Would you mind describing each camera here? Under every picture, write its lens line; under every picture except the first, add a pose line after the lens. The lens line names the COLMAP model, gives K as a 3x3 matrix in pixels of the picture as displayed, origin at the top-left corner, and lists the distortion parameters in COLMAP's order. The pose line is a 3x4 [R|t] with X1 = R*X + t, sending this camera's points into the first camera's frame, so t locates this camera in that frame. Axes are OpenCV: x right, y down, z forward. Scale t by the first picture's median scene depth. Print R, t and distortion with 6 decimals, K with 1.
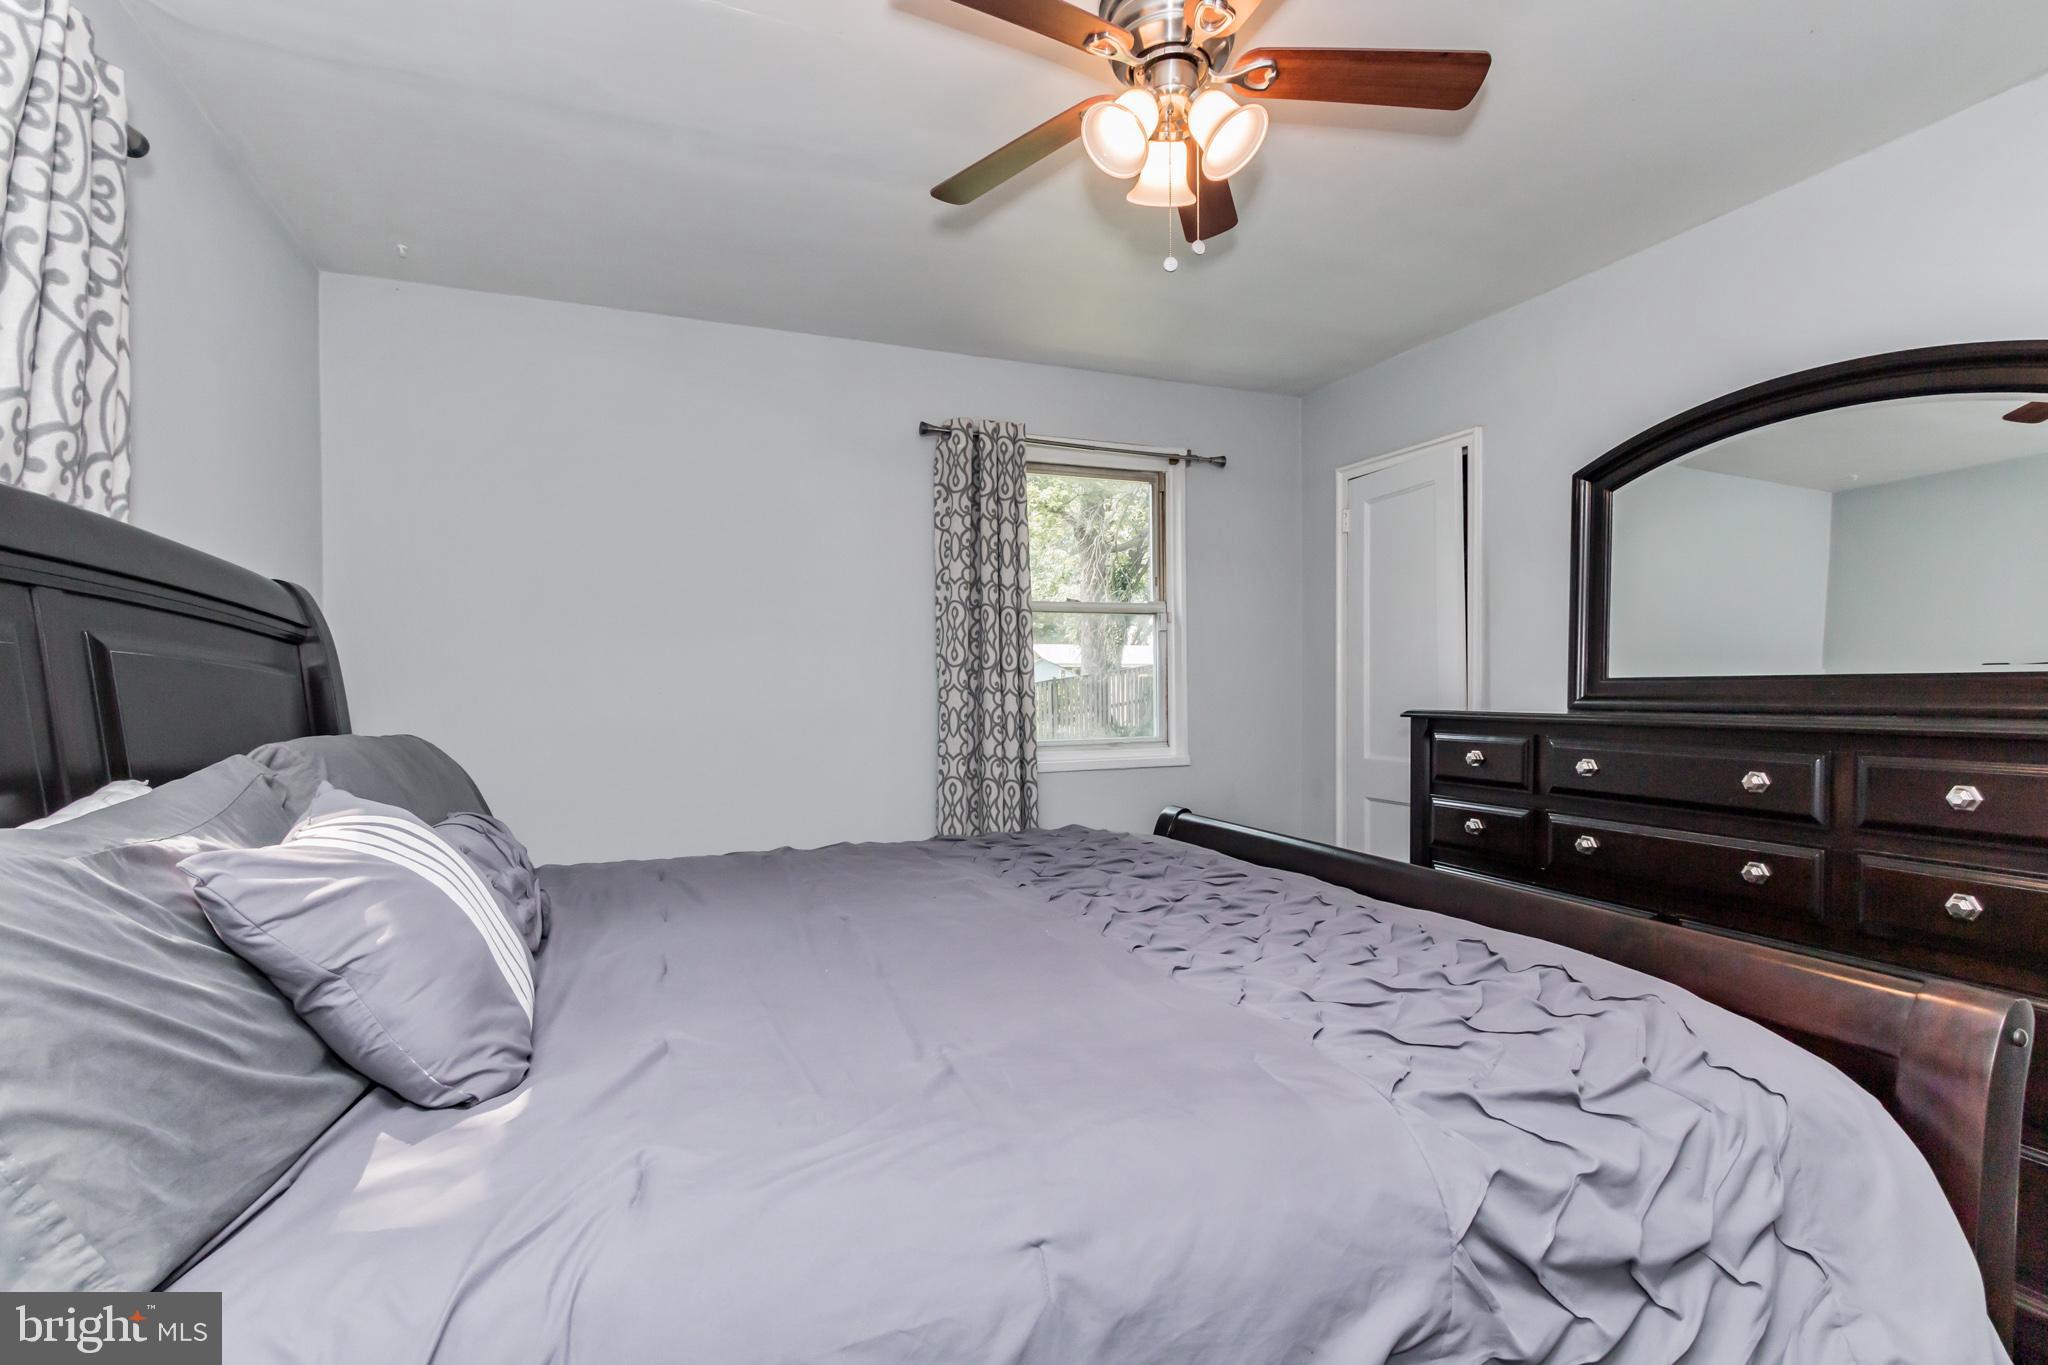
lens RADIAL K [[974.5, 0, 1021.5], [0, 974.5, 684.2], [0, 0, 1]] dist [-0.001235, -0.000194]
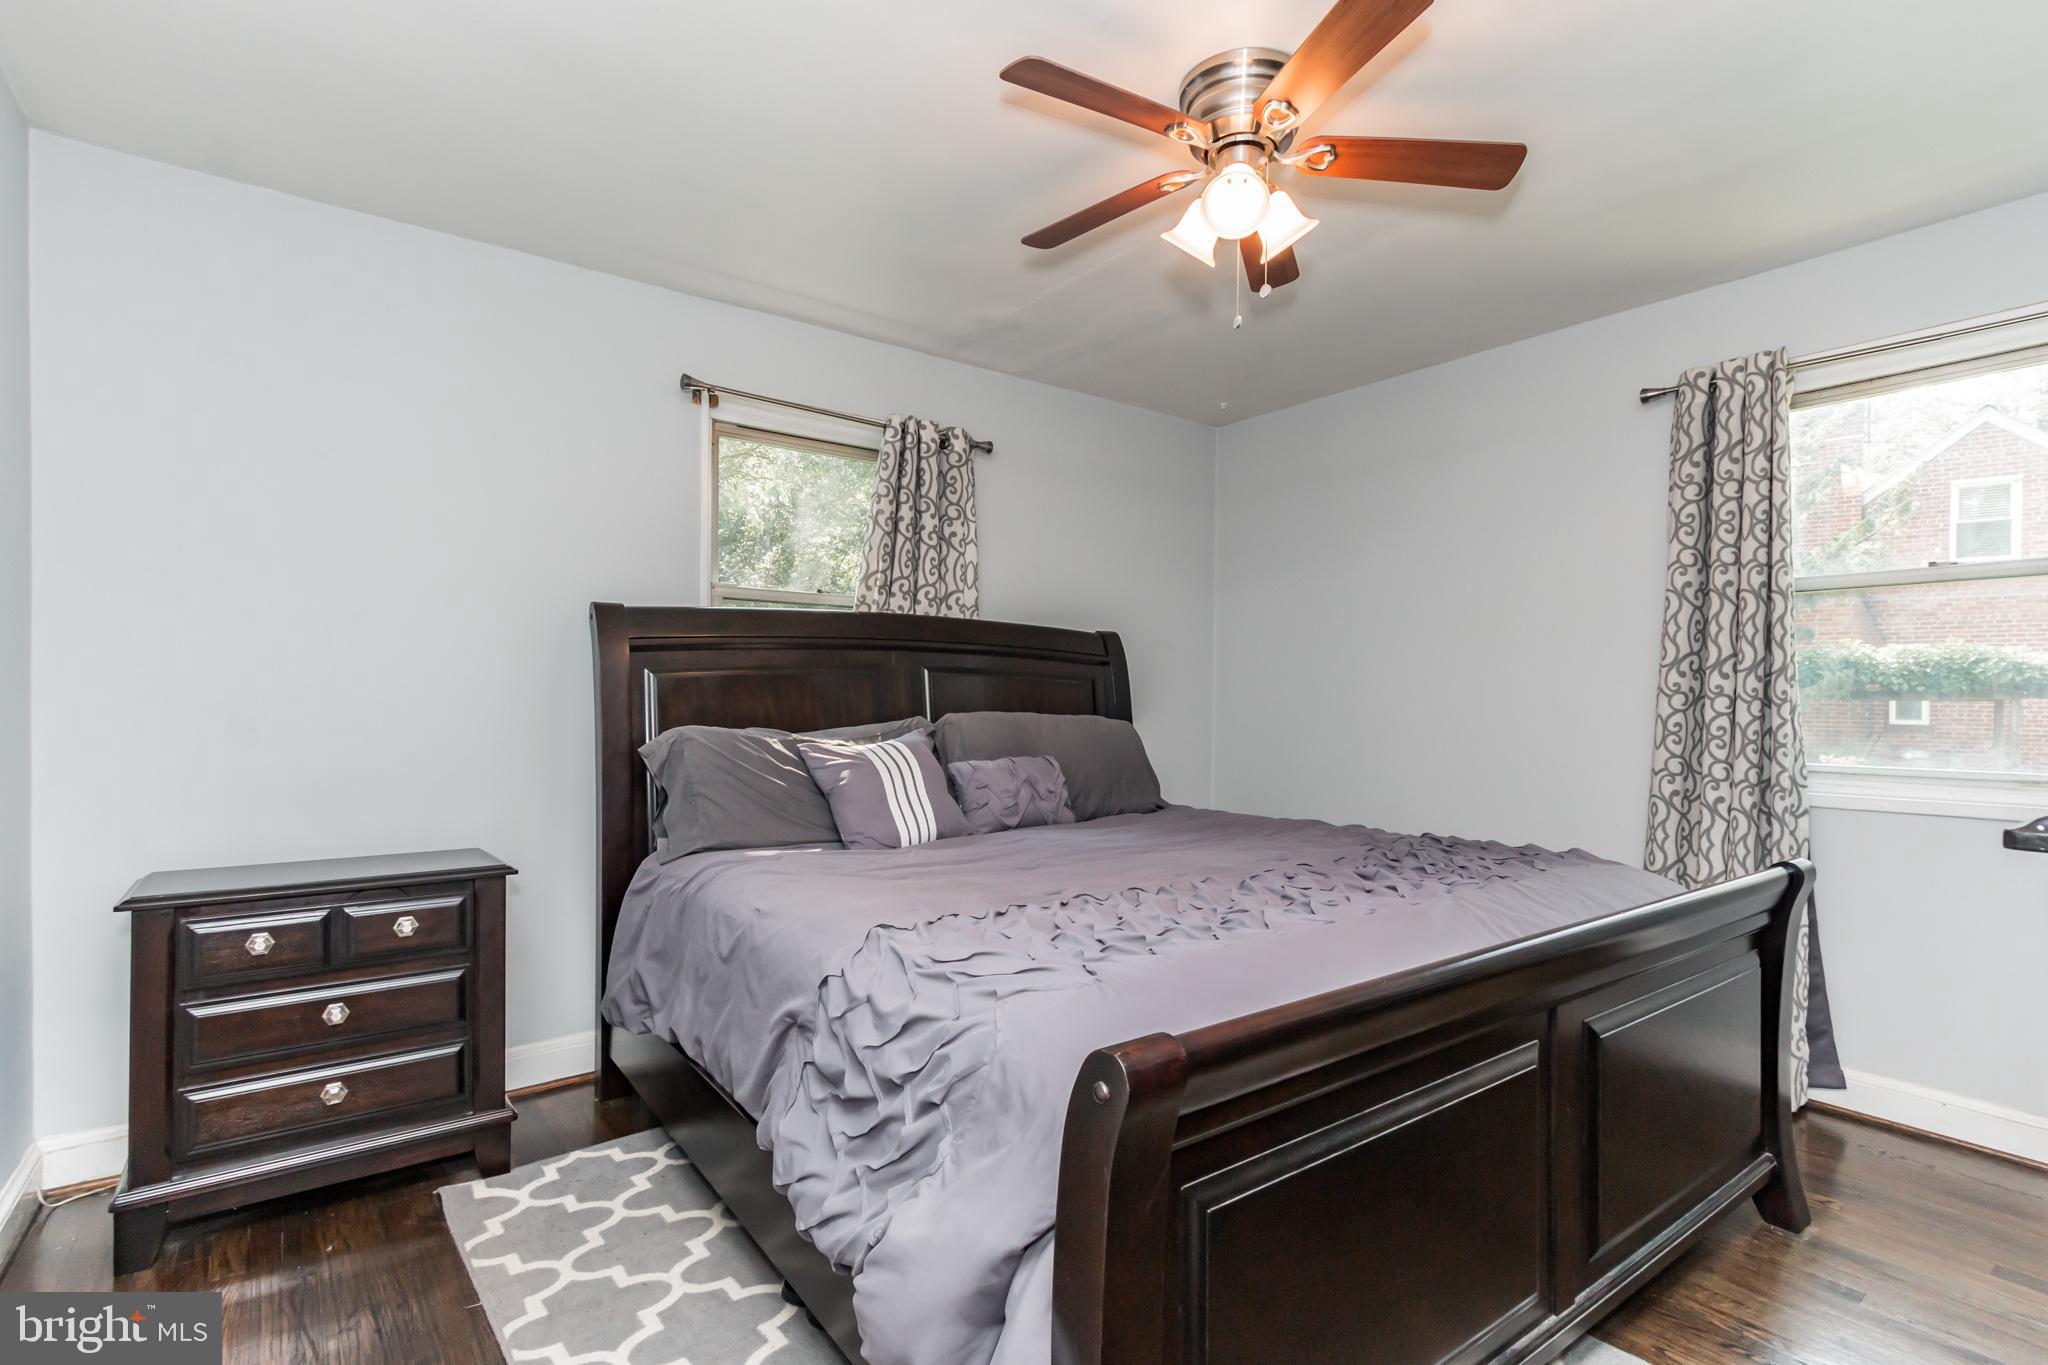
lens RADIAL K [[974.5, 0, 1023.7], [0, 974.5, 693.5], [0, 0, 1]] dist [-0.001235, -0.000194]
pose [[0.262947, -0.003120, -0.964805, 0.586067], [-0.003023, 0.999987, -0.004057, 0.008204], [0.964805, 0.003984, 0.262934, 0.232312]]
